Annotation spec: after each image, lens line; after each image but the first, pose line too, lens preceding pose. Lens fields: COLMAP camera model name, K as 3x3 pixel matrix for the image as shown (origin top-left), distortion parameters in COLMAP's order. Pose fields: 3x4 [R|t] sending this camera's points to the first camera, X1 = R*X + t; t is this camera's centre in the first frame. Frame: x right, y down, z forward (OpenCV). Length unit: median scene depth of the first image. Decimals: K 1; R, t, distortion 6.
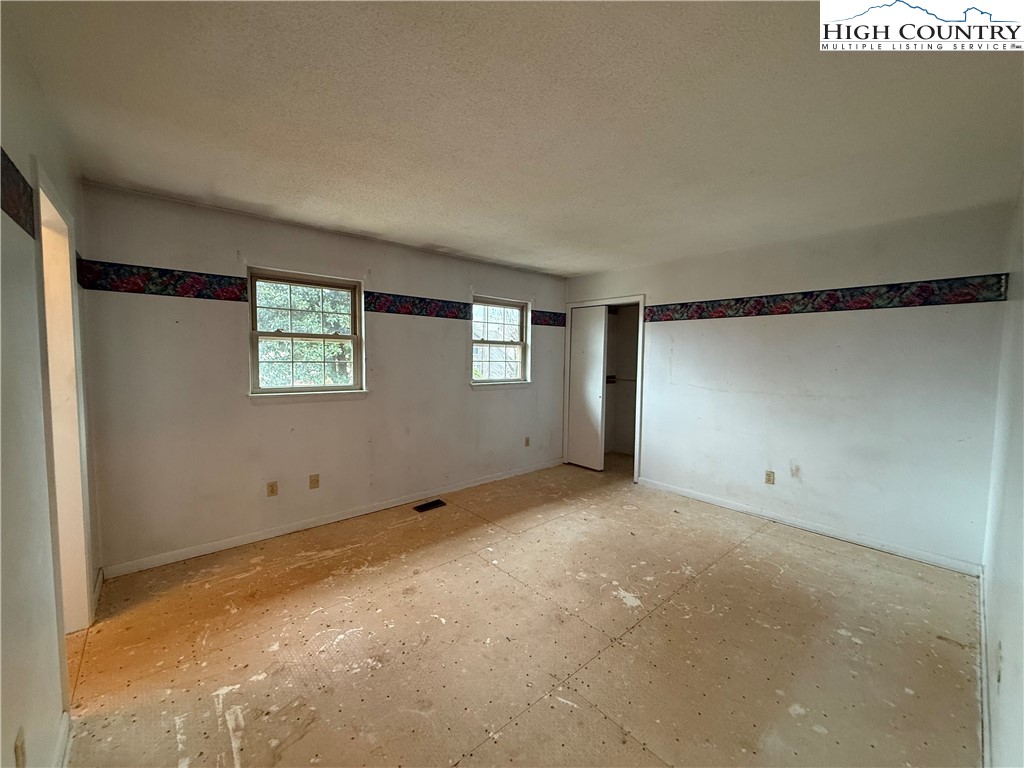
lens RADIAL K [[409.3, 0, 509.1], [0, 409.3, 384.5], [0, 0, 1]] dist [-0.000926, -0.000288]
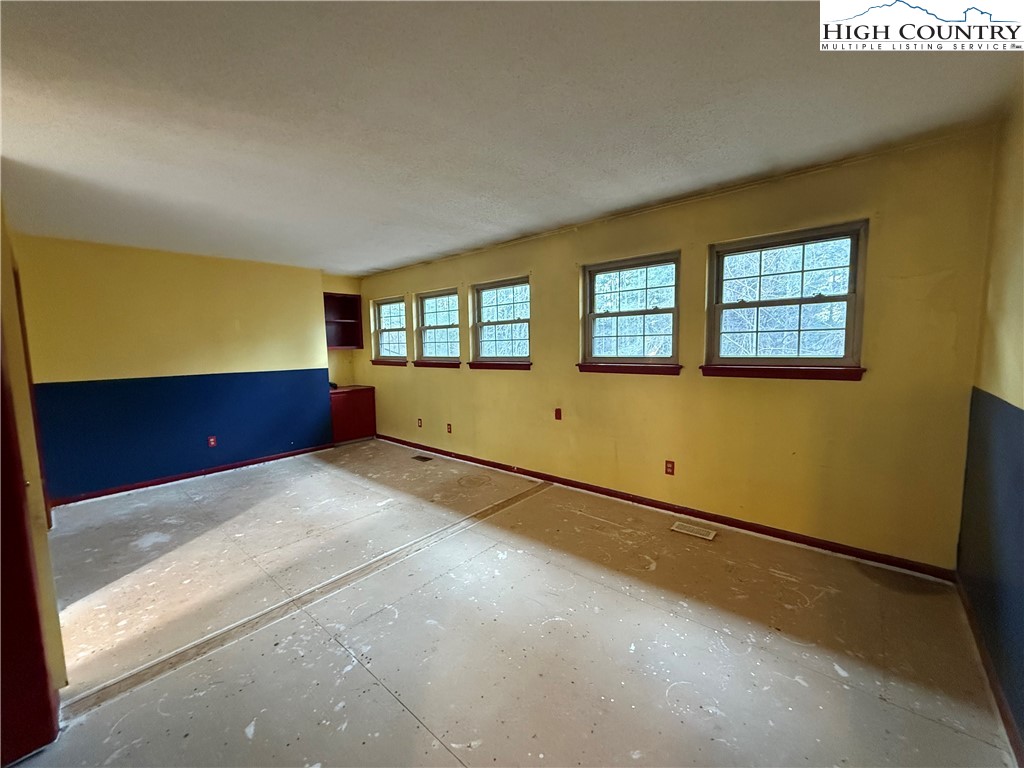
lens RADIAL K [[409.3, 0, 509.1], [0, 409.3, 384.5], [0, 0, 1]] dist [-0.000926, -0.000288]
pose [[0.131456, 0.104794, -0.985768, 0.661281], [-0.023375, 0.994448, 0.102599, -0.032640], [0.991046, 0.009555, 0.133176, 0.560703]]
